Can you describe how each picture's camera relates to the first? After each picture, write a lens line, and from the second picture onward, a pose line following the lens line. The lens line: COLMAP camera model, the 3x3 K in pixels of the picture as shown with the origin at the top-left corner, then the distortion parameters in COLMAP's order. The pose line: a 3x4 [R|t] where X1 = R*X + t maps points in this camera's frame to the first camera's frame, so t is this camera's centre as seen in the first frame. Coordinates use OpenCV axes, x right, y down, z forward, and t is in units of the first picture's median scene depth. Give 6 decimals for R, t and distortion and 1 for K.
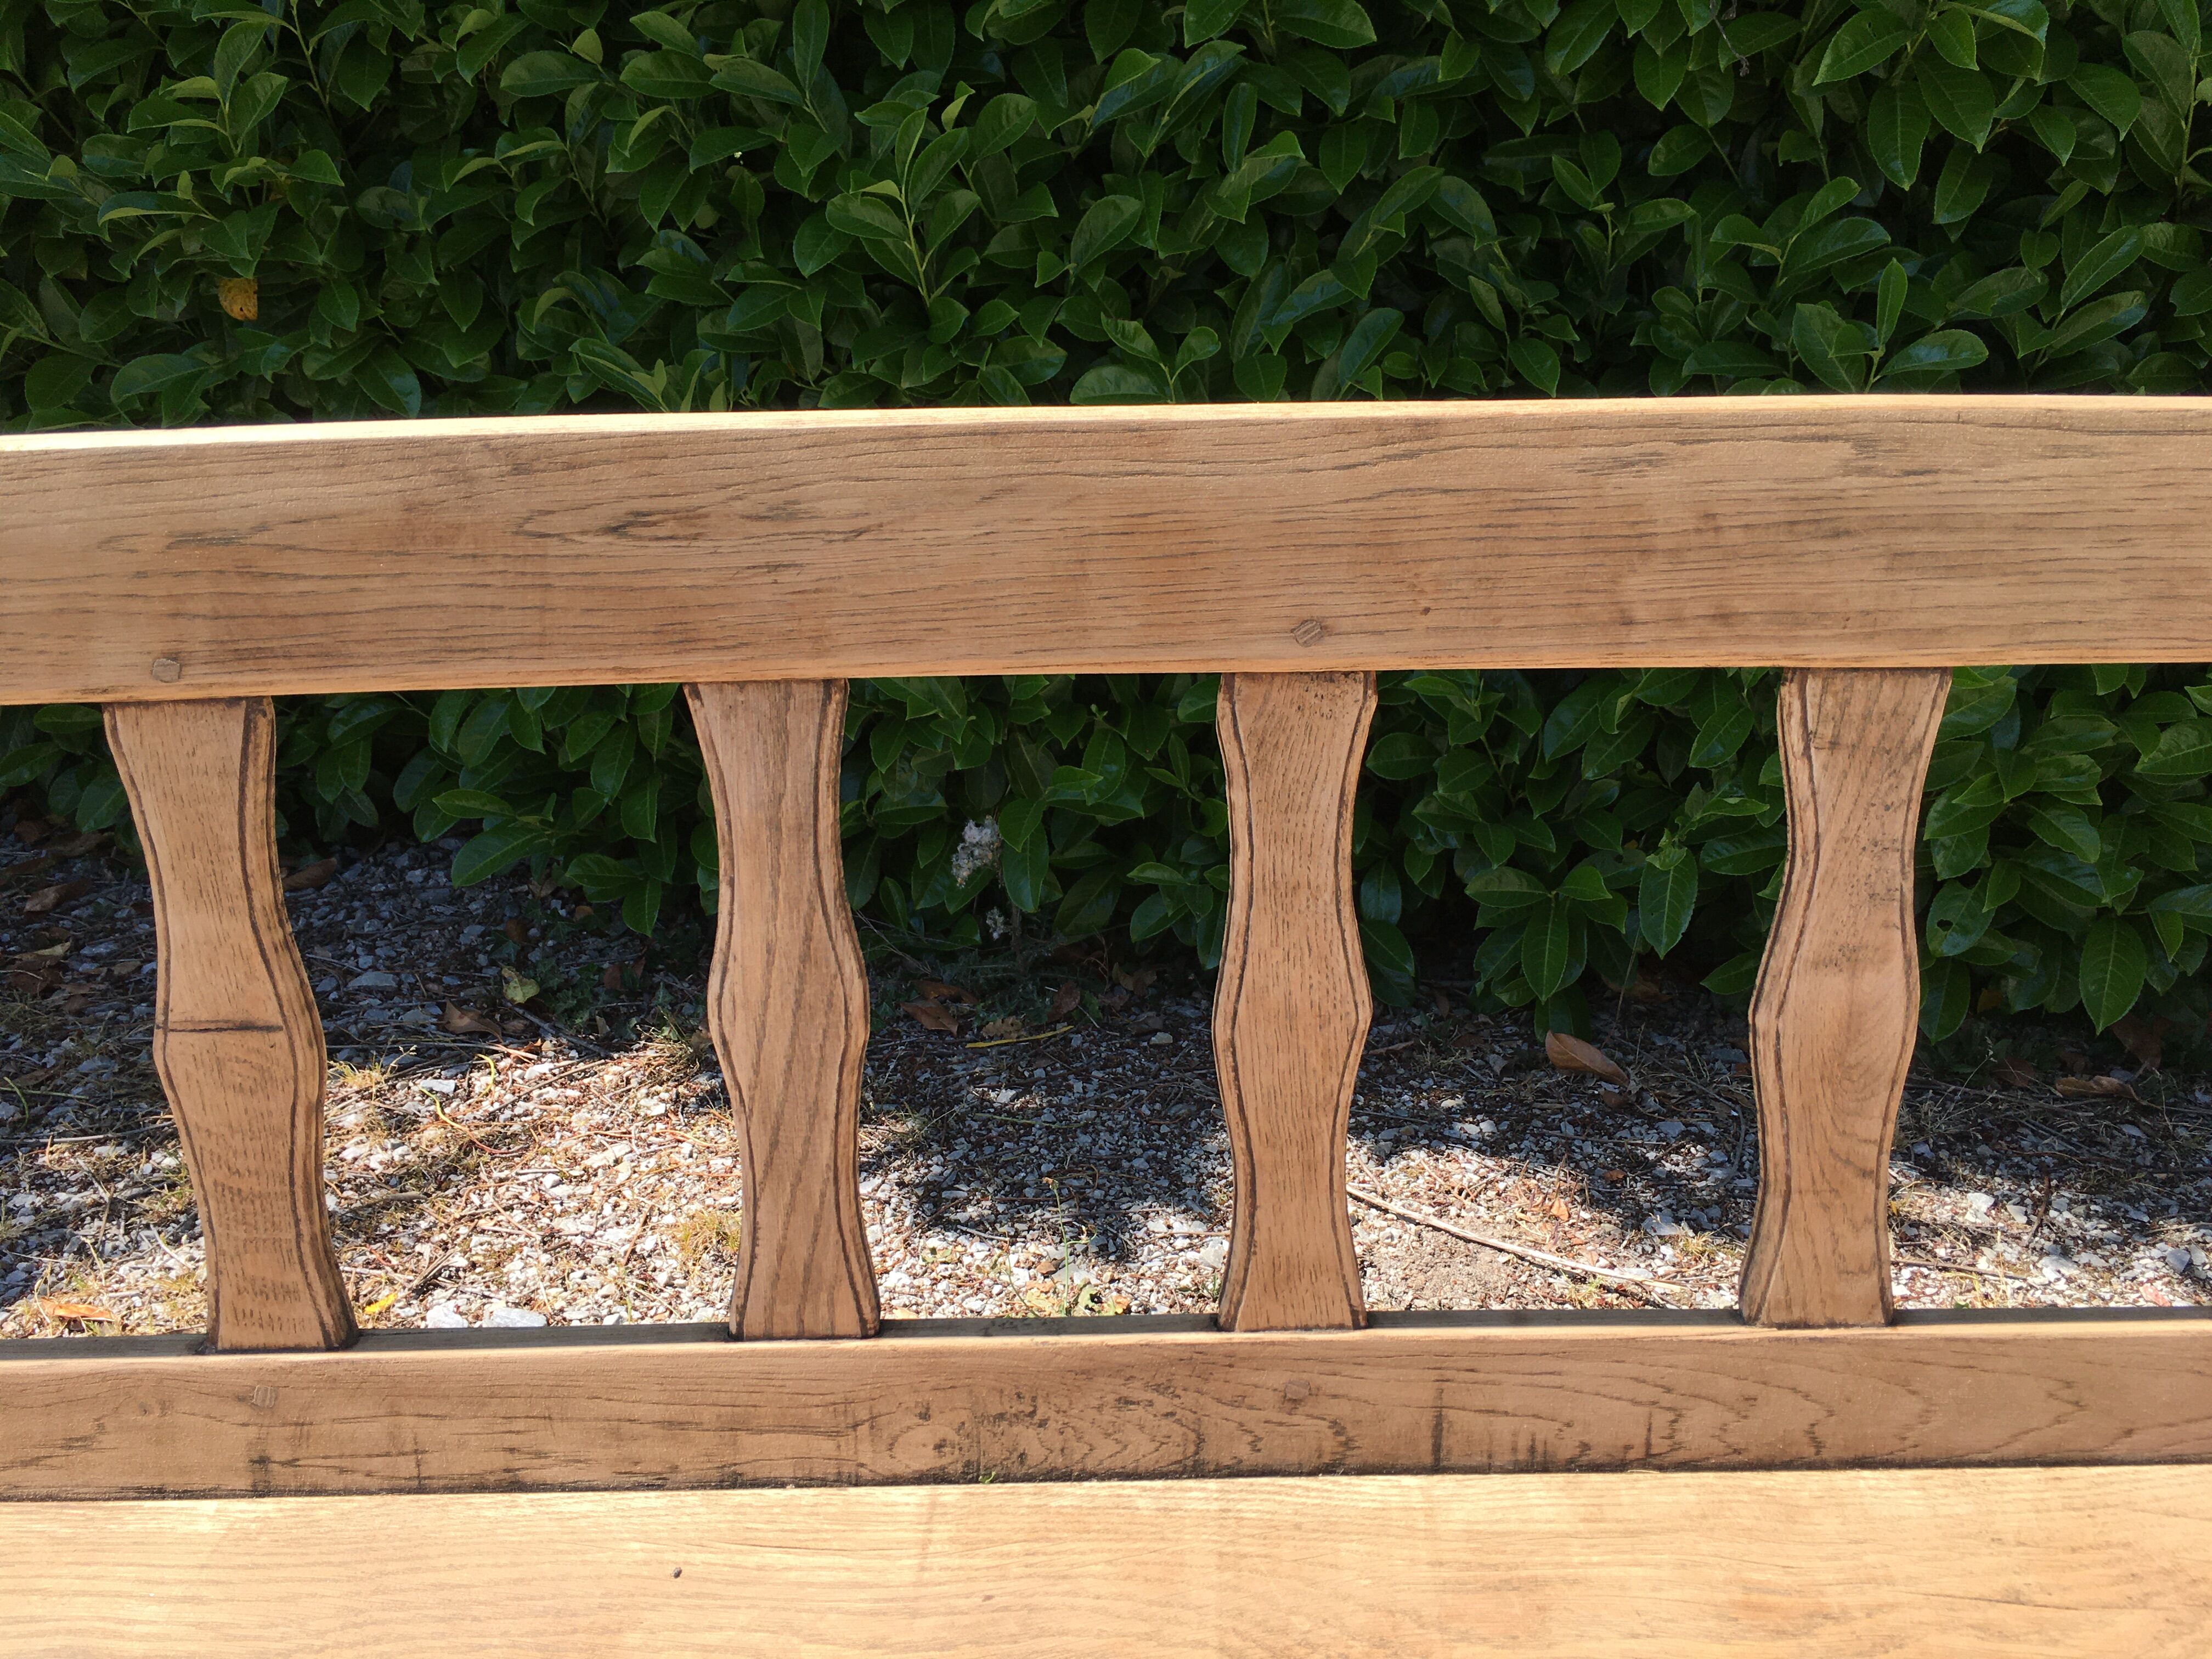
lens RADIAL K [[1869.9, 0, 1106.0], [0, 1869.9, 829.5], [0, 0, 1]] dist [0.092976, -0.141111]
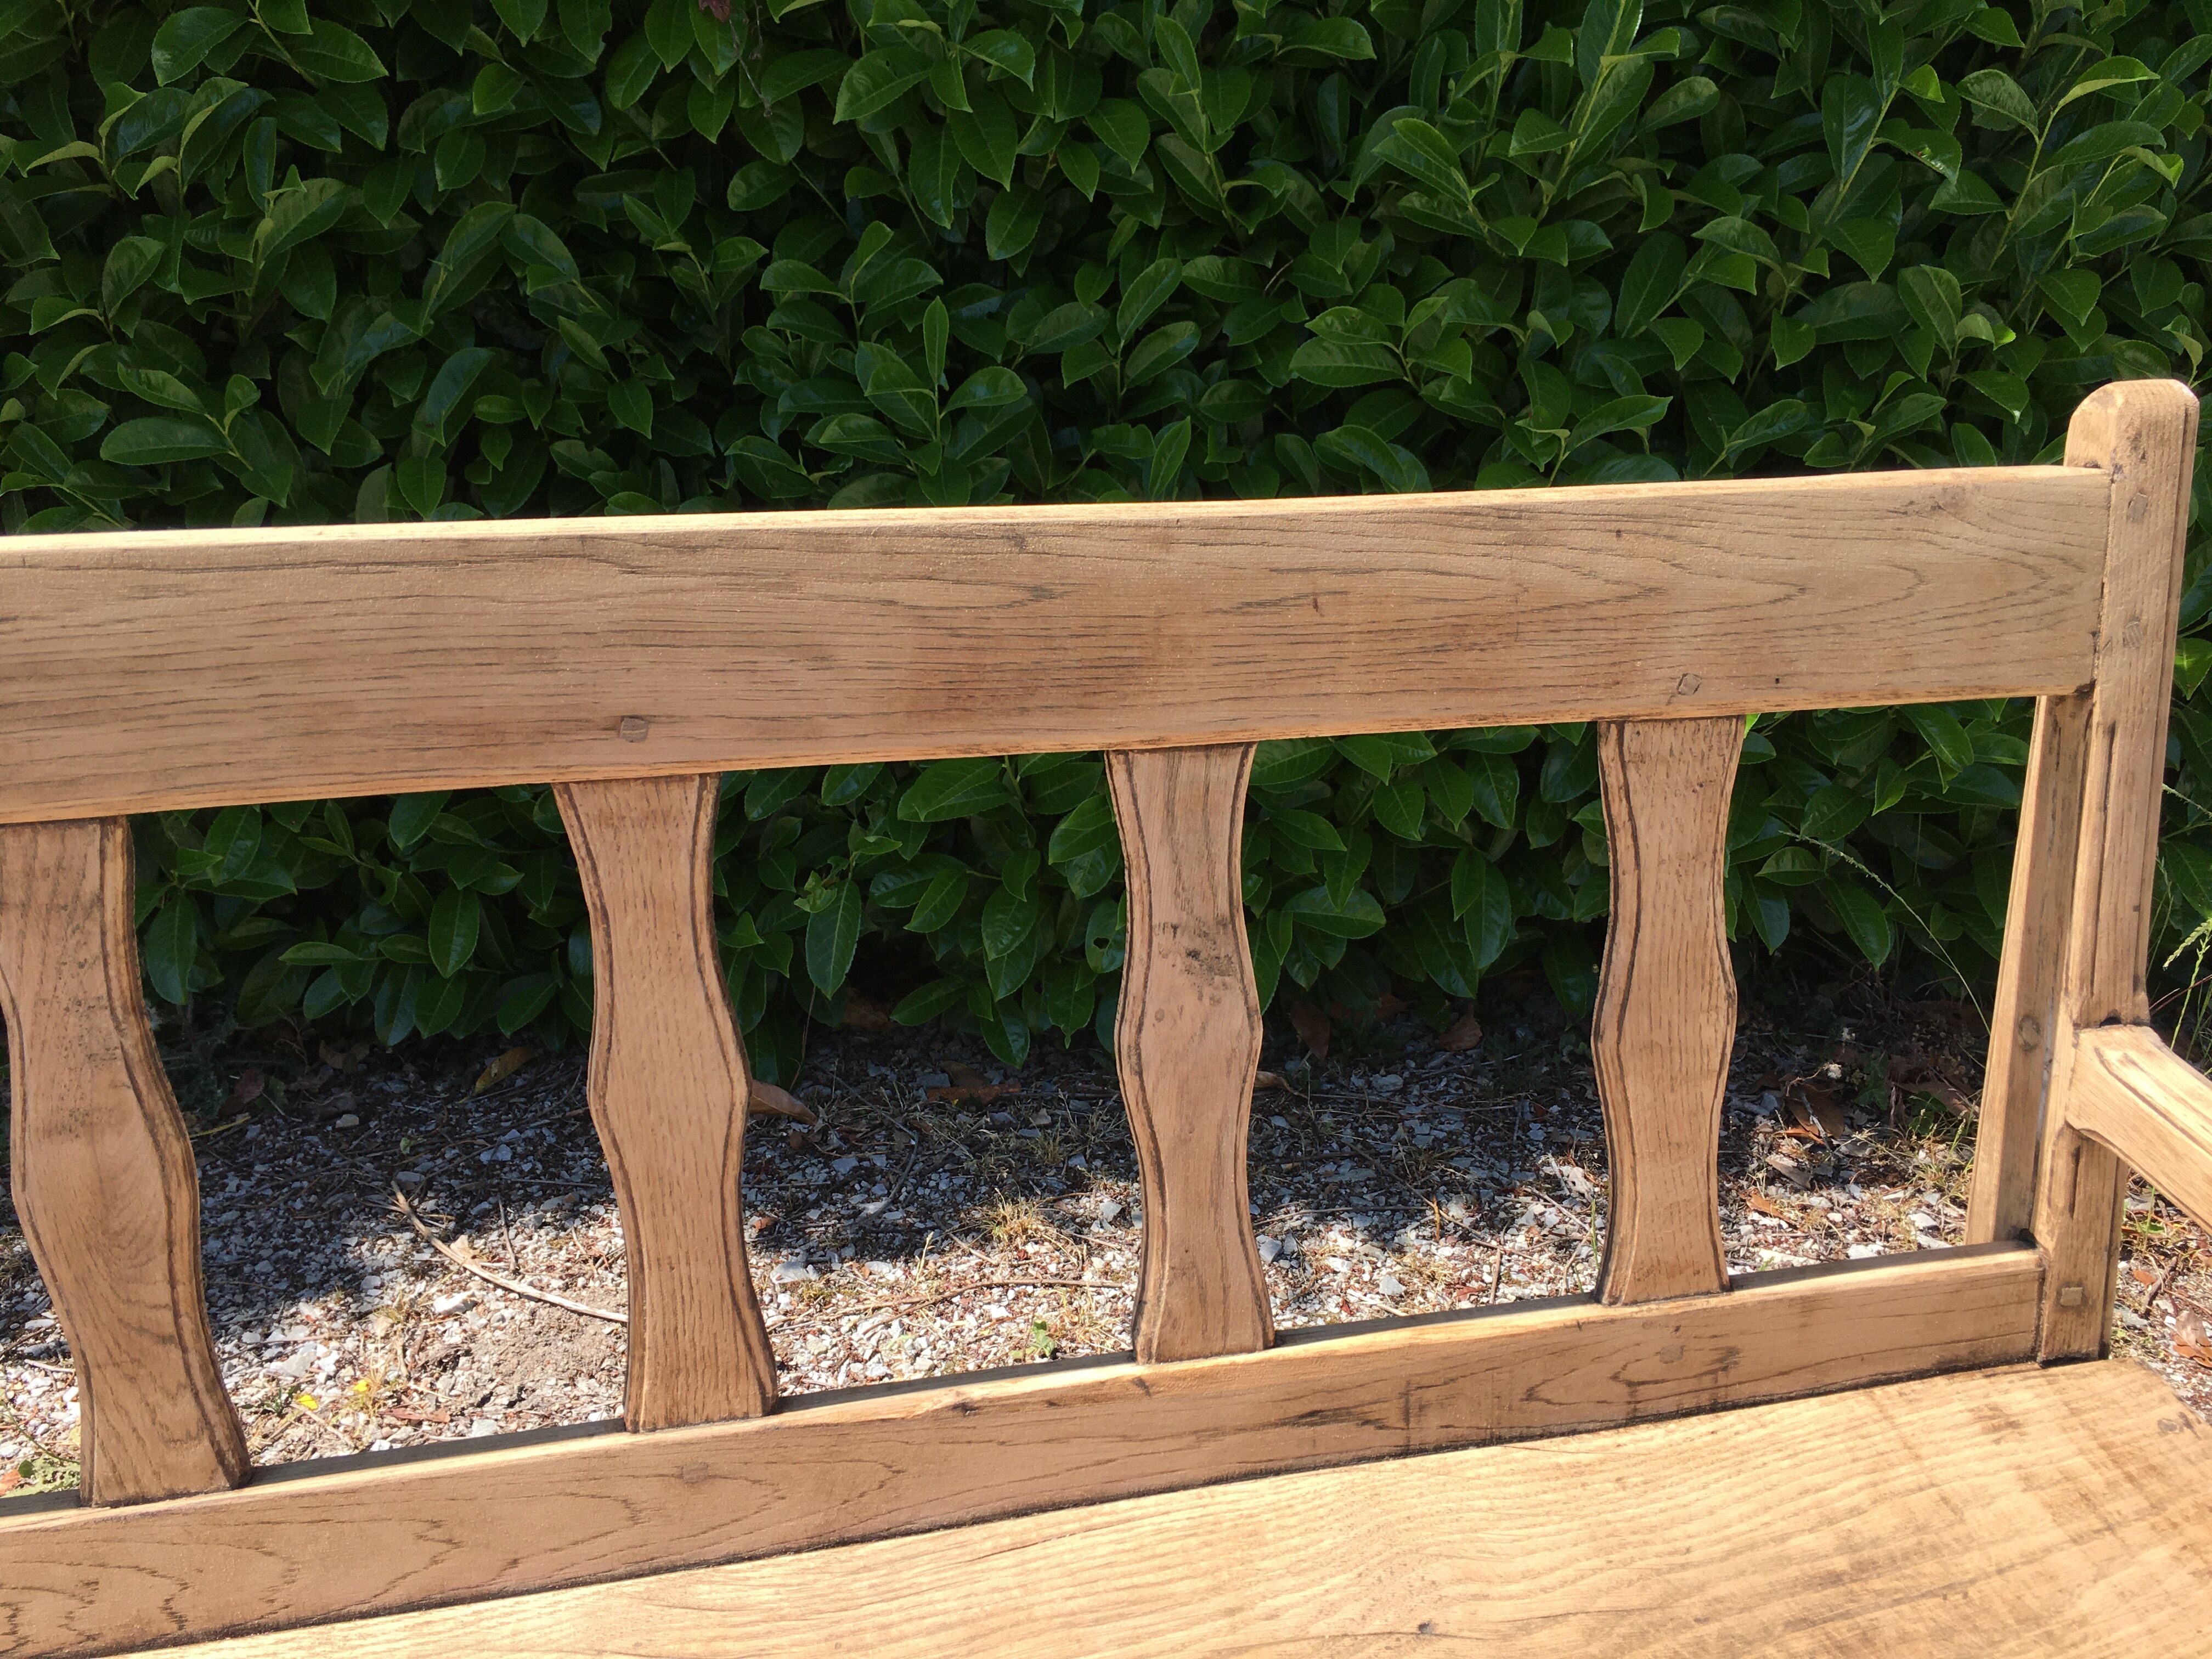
lens RADIAL K [[1880.2, 0, 1093.8], [0, 1880.2, 836.6], [0, 0, 1]] dist [0.088434, -0.136152]
pose [[0.983324, -0.071088, 0.167393, 0.691595], [0.069889, 0.997469, 0.013047, -0.048189], [-0.167897, -0.001130, 0.985804, -0.020645]]
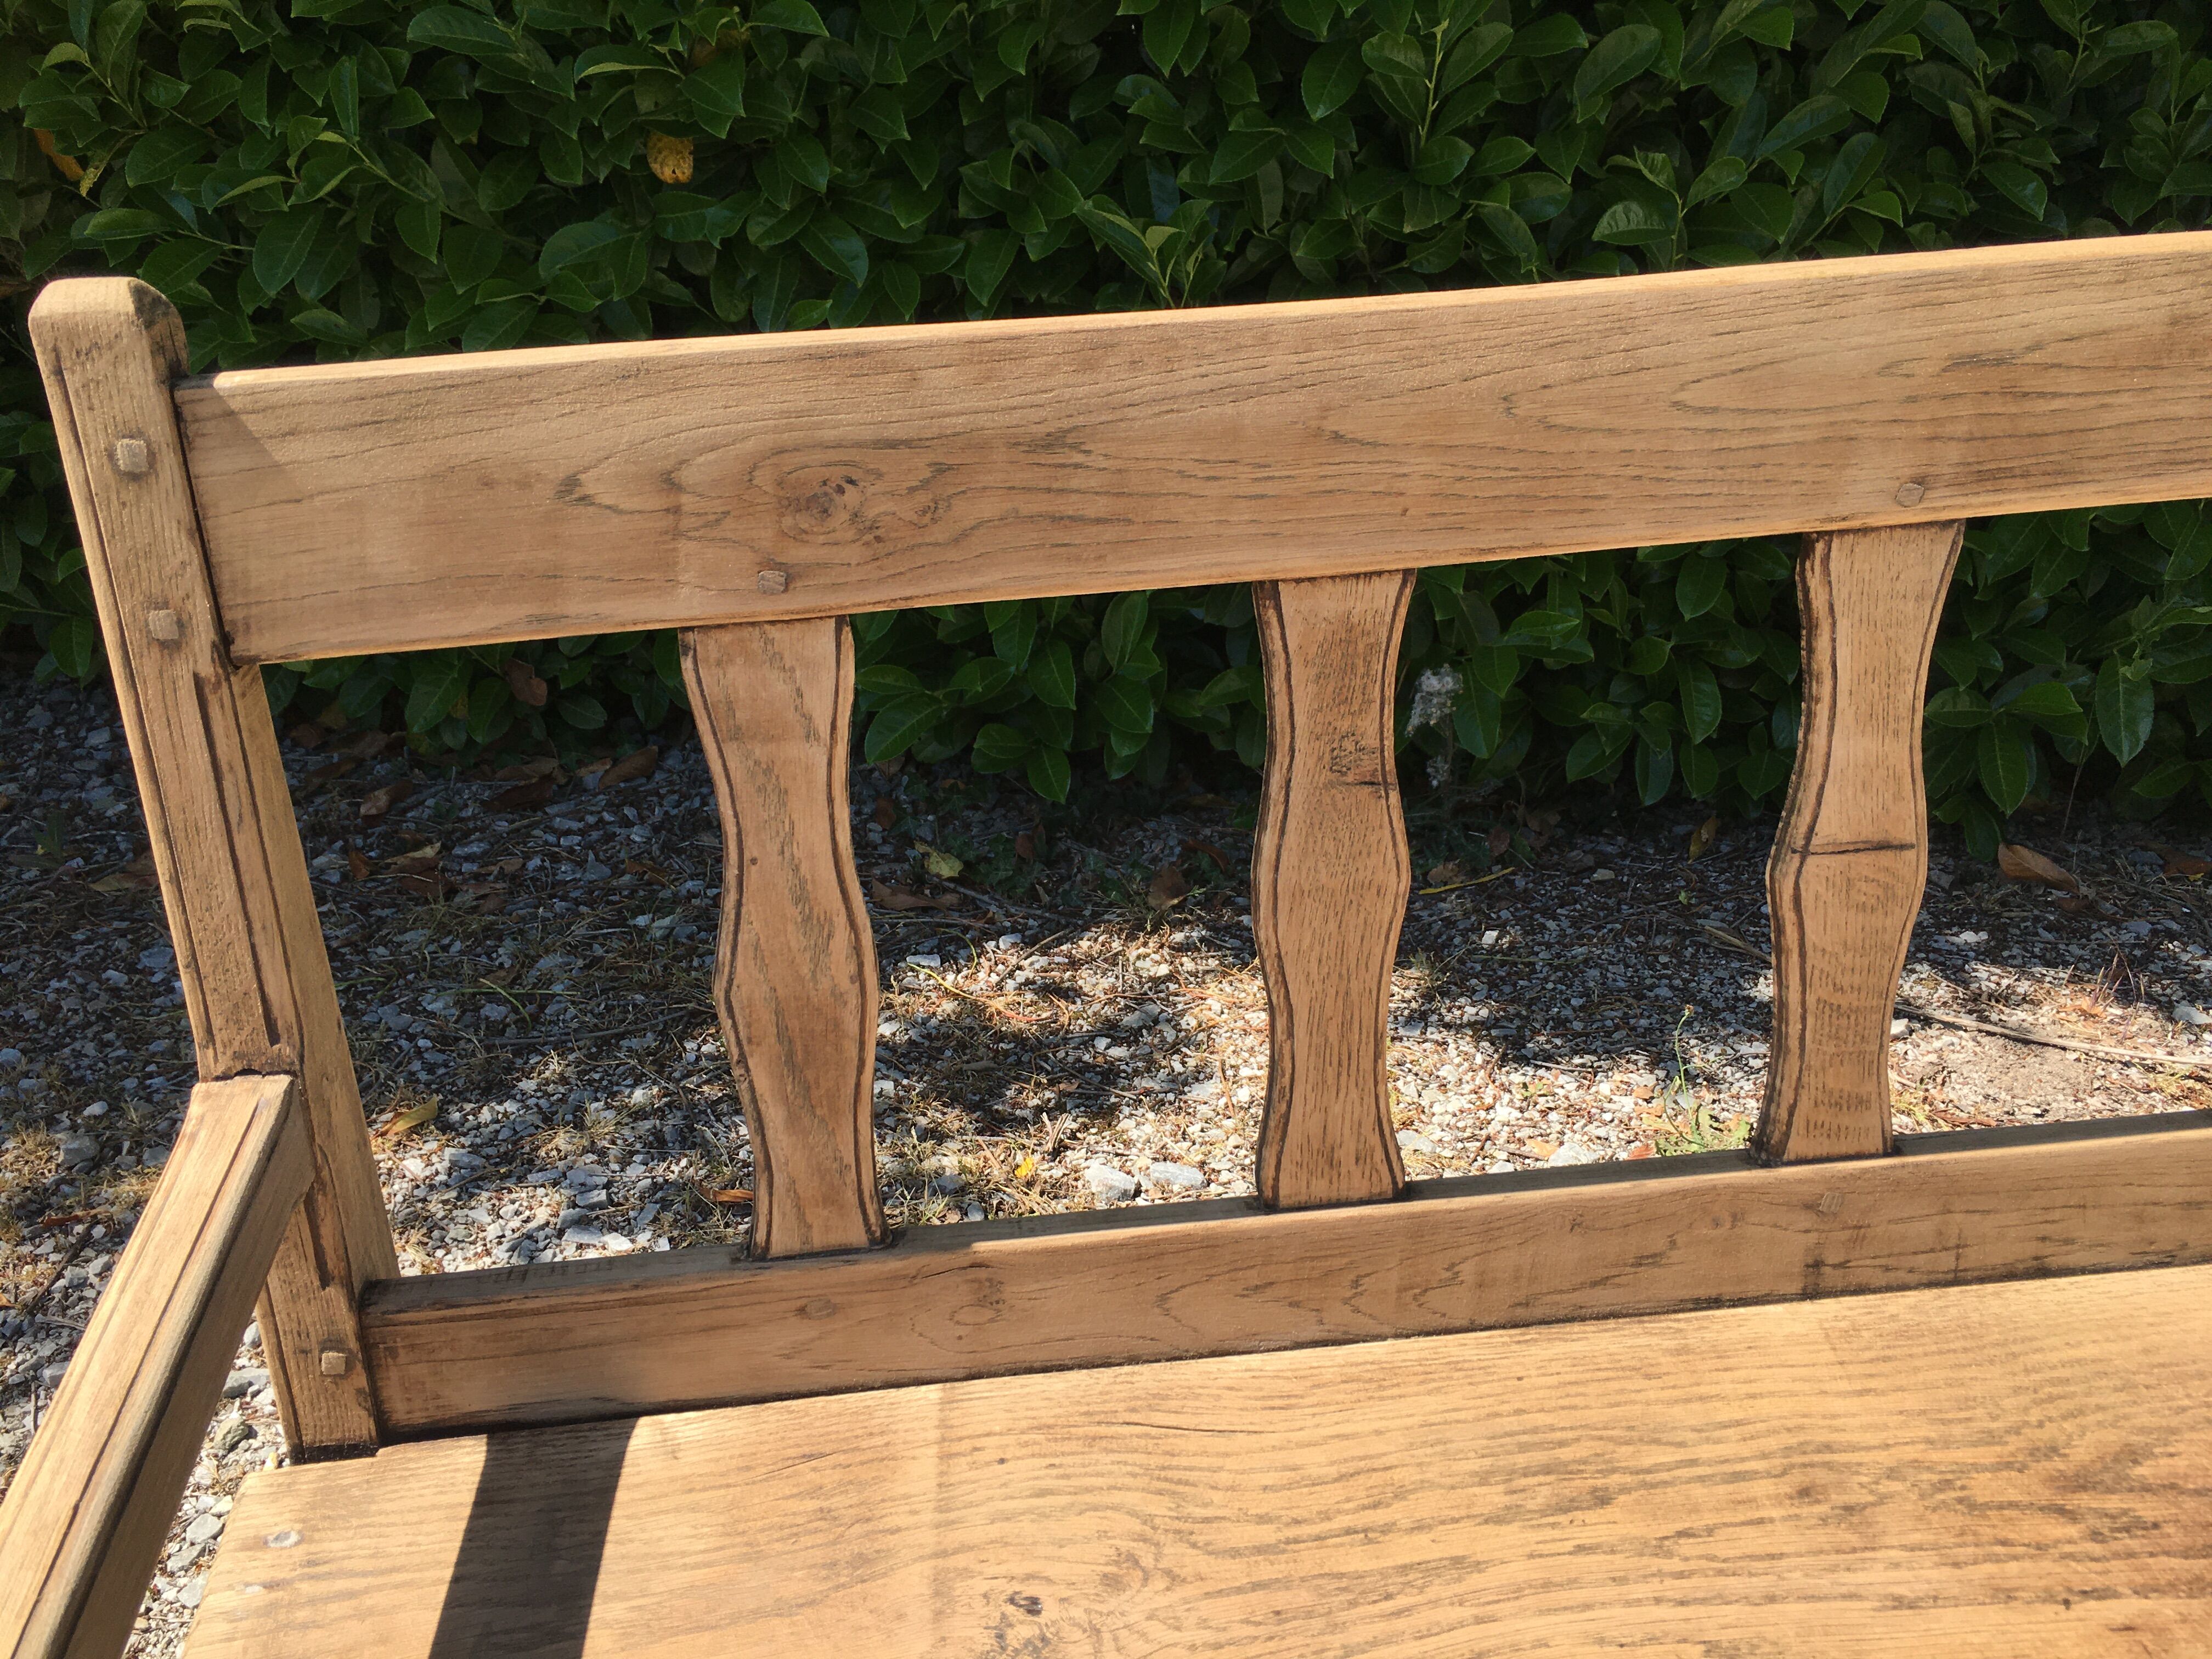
lens RADIAL K [[1869.9, 0, 1106.0], [0, 1869.9, 829.5], [0, 0, 1]] dist [0.092976, -0.141111]
pose [[0.994691, -0.056043, 0.086310, -0.909422], [0.049954, 0.996214, 0.071153, 0.000739], [-0.089970, -0.066464, 0.993724, 0.016570]]
